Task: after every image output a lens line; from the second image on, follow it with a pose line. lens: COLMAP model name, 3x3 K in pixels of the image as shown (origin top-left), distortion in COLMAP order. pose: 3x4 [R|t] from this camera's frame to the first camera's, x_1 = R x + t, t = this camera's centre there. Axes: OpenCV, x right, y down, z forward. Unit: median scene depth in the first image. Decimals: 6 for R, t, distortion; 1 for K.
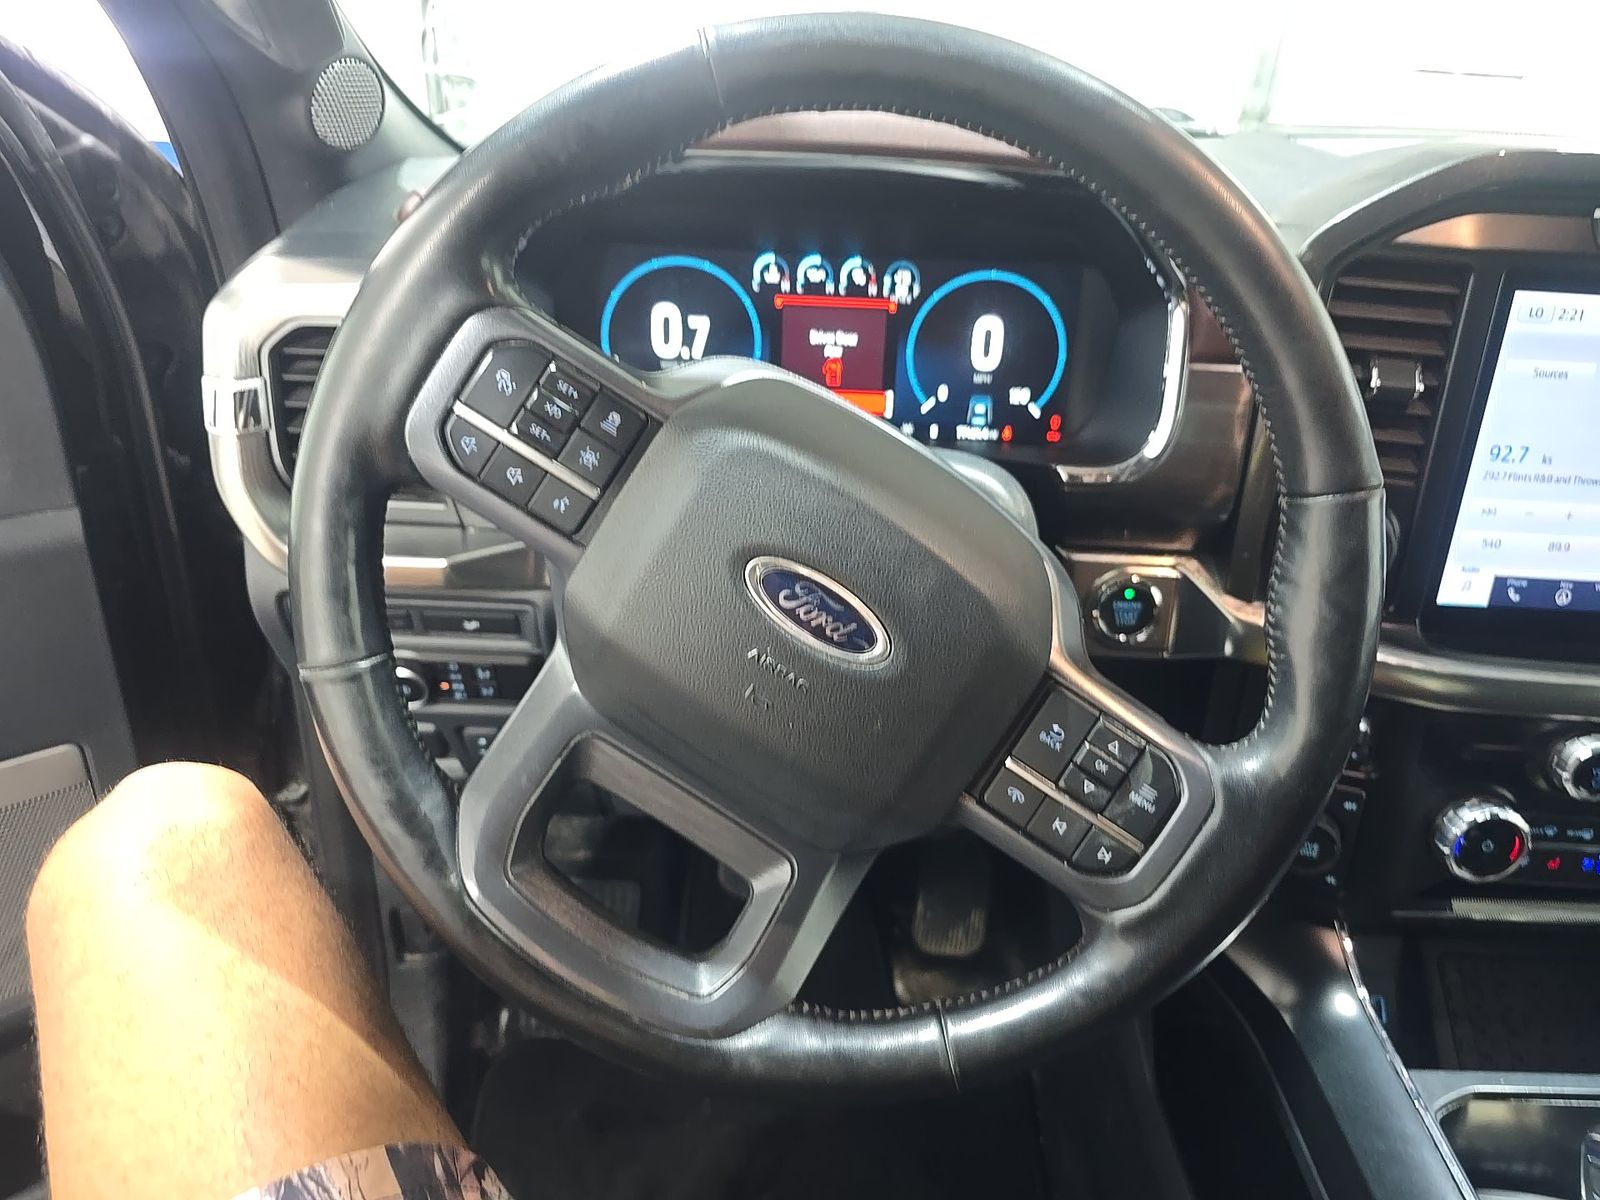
lens RADIAL K [[1080.5, 0, 823.4], [0, 1080.5, 608.7], [0, 0, 1]] dist [0.031300, -0.033279]
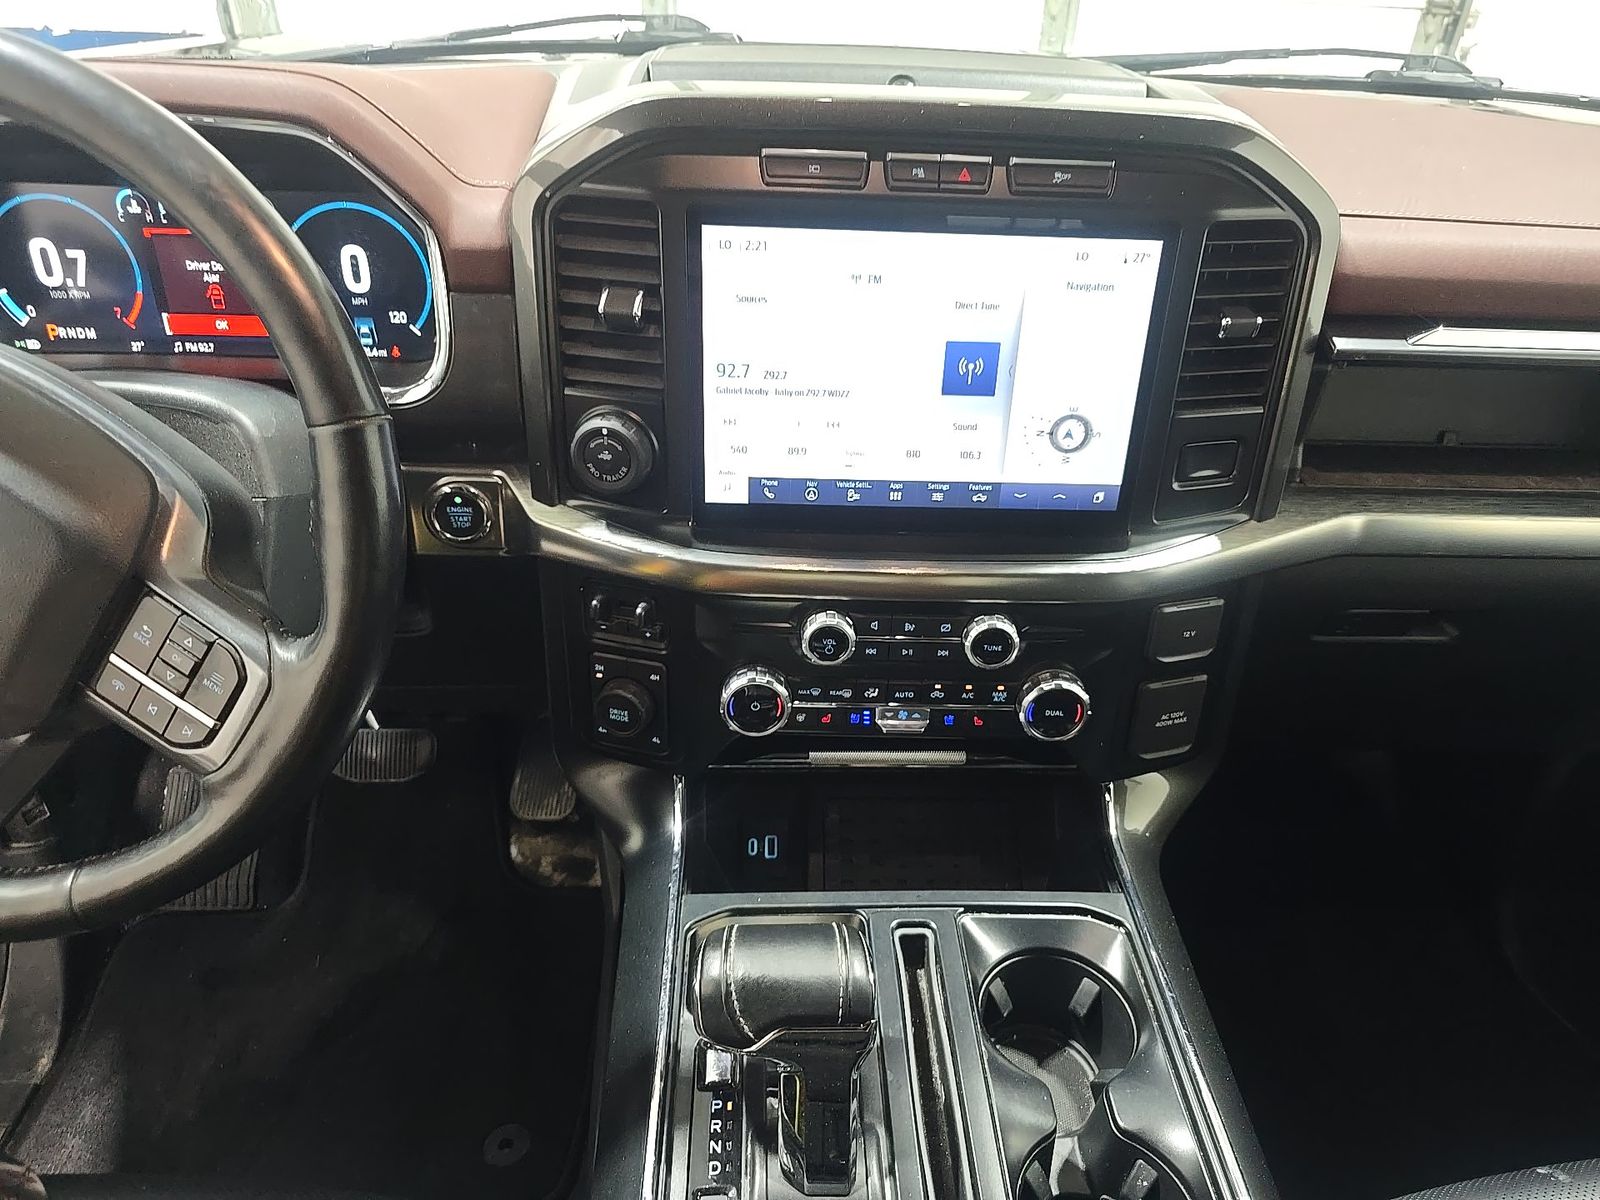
lens RADIAL K [[1080.5, 0, 823.4], [0, 1080.5, 608.7], [0, 0, 1]] dist [0.031300, -0.033279]
pose [[0.998362, -0.034264, 0.045822, 0.567255], [0.029109, 0.993639, 0.108789, -0.012205], [-0.049258, -0.107277, 0.993008, -0.139917]]
